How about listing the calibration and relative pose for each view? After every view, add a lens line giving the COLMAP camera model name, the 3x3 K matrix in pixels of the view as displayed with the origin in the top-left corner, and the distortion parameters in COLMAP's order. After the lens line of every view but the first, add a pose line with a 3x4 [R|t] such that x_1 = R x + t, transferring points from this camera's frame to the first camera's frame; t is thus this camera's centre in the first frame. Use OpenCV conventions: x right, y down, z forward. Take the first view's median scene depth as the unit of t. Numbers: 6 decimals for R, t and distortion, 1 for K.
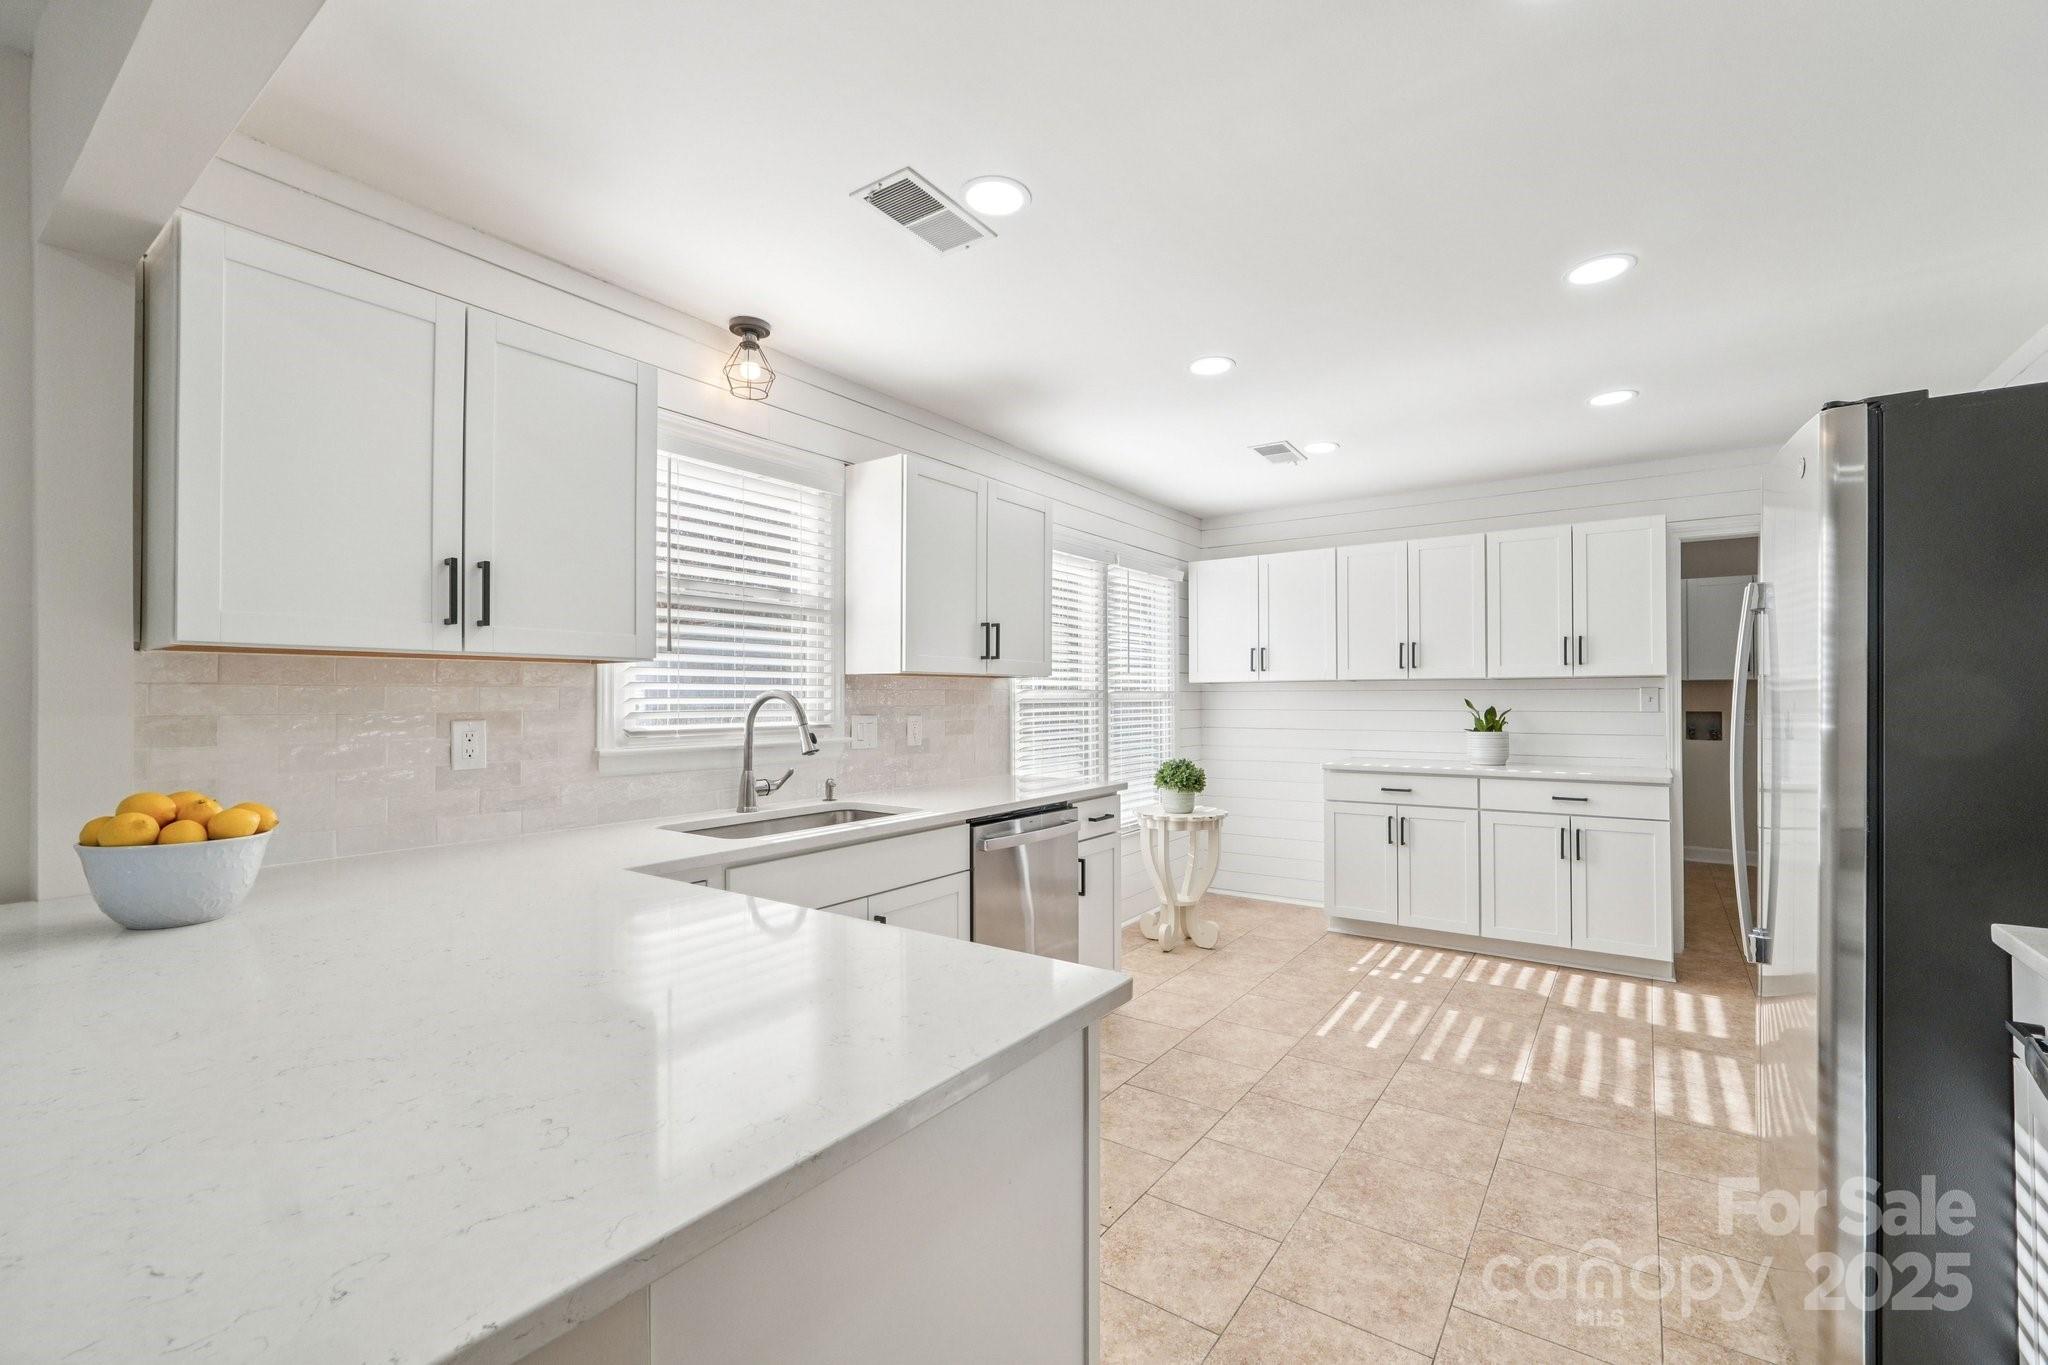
lens RADIAL K [[864.7, 0, 1028.5], [0, 864.7, 684.0], [0, 0, 1]] dist [-0.009190, 0.000279]
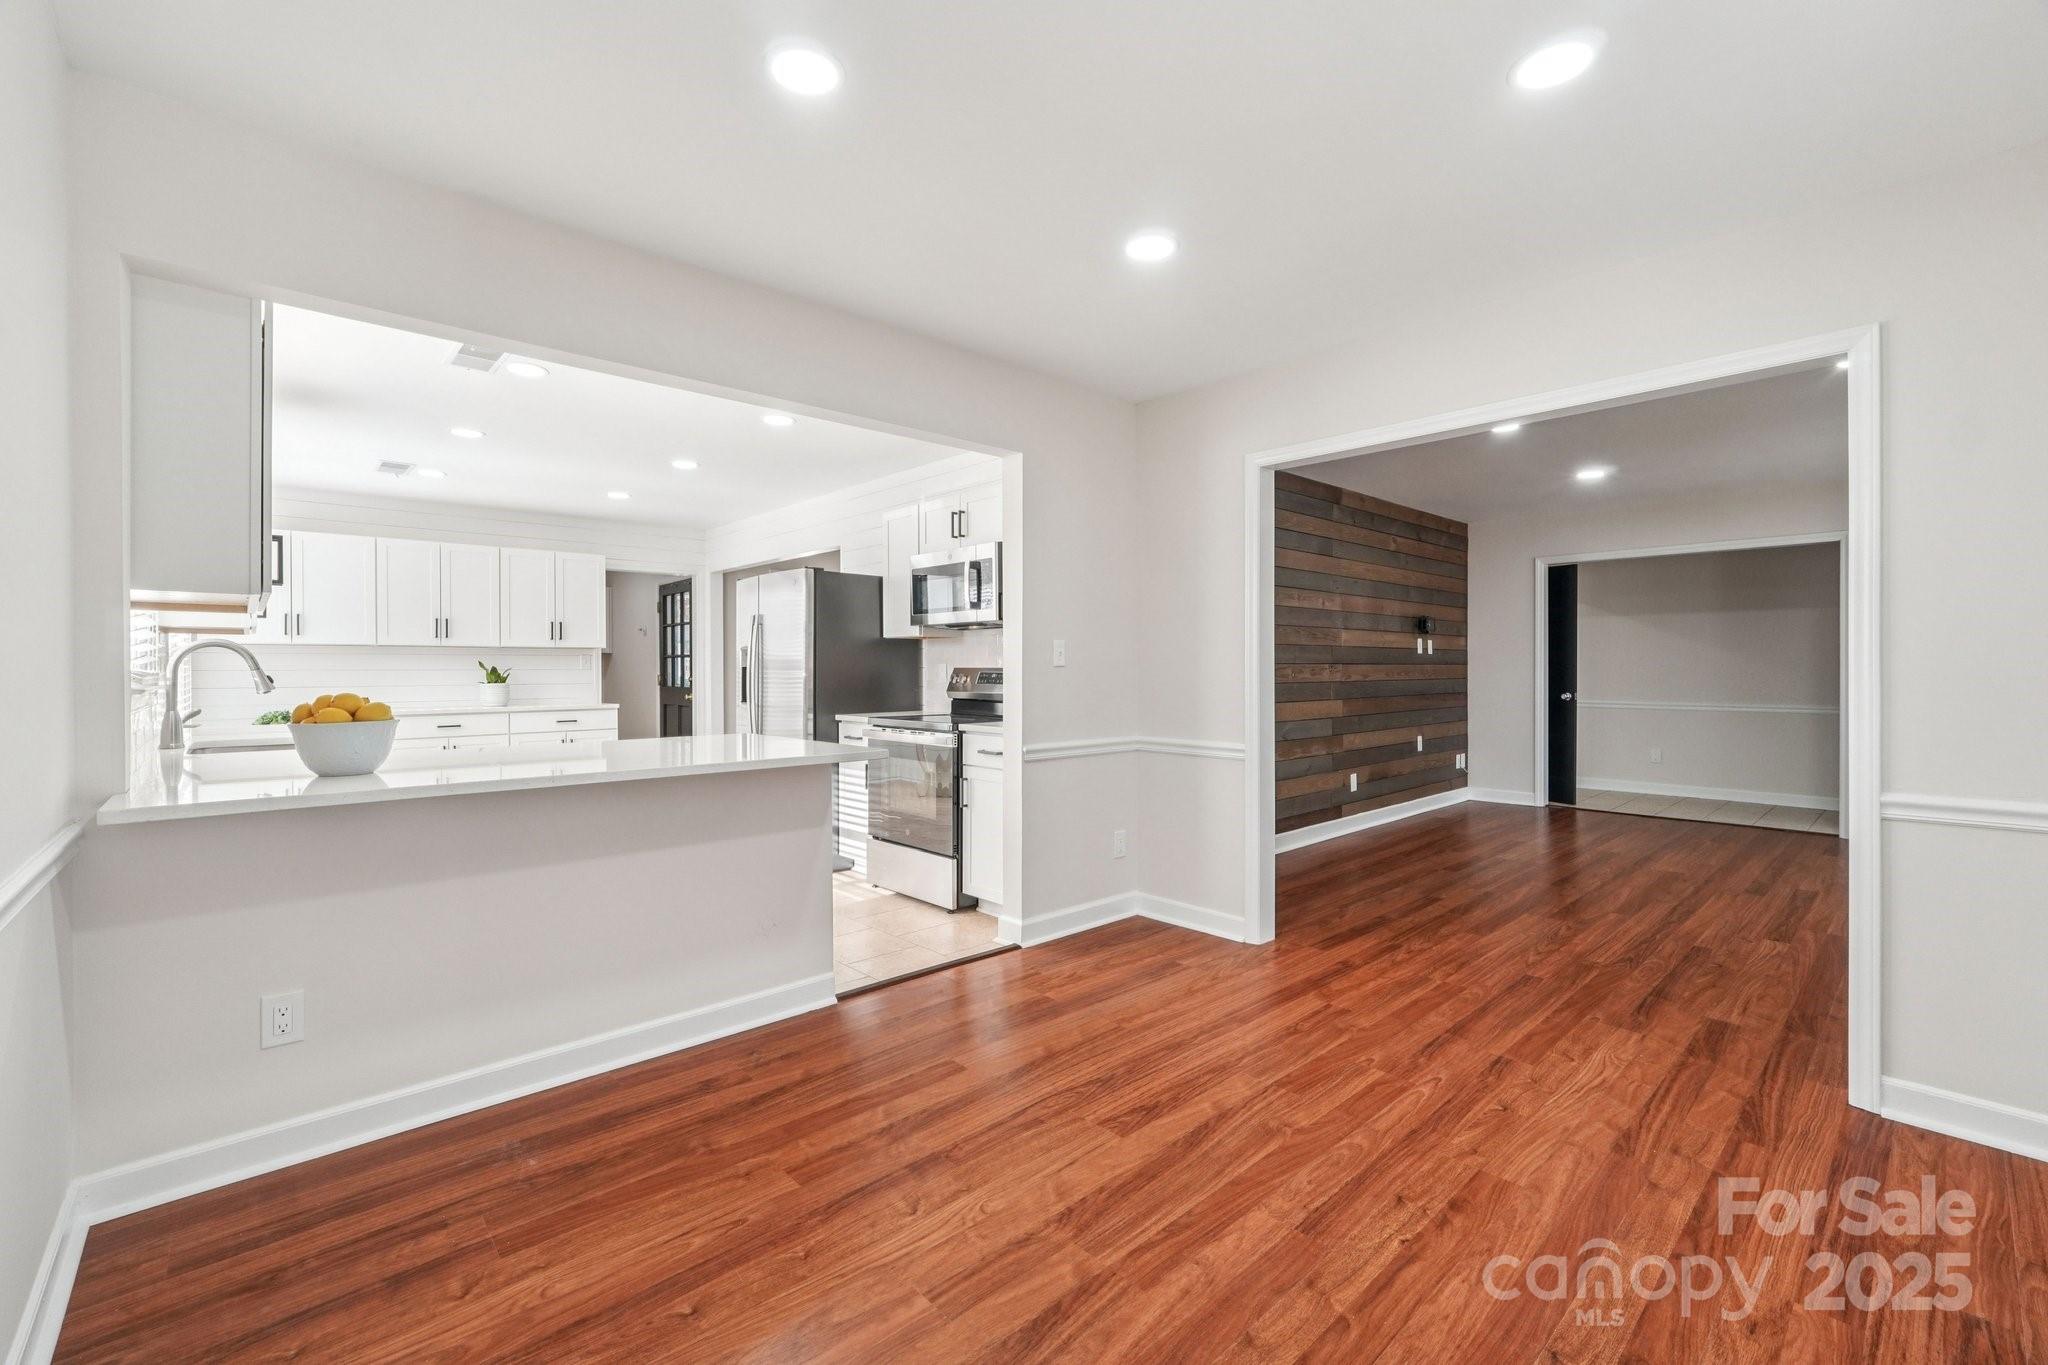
lens RADIAL K [[857.9, 0, 1026.4], [0, 857.9, 675.0], [0, 0, 1]] dist [-0.002889, 0.000031]
pose [[0.208839, -0.006436, 0.977929, -0.744003], [-0.010516, 0.999906, 0.008827, 0.020414], [-0.977894, -0.012127, 0.208752, -0.187439]]
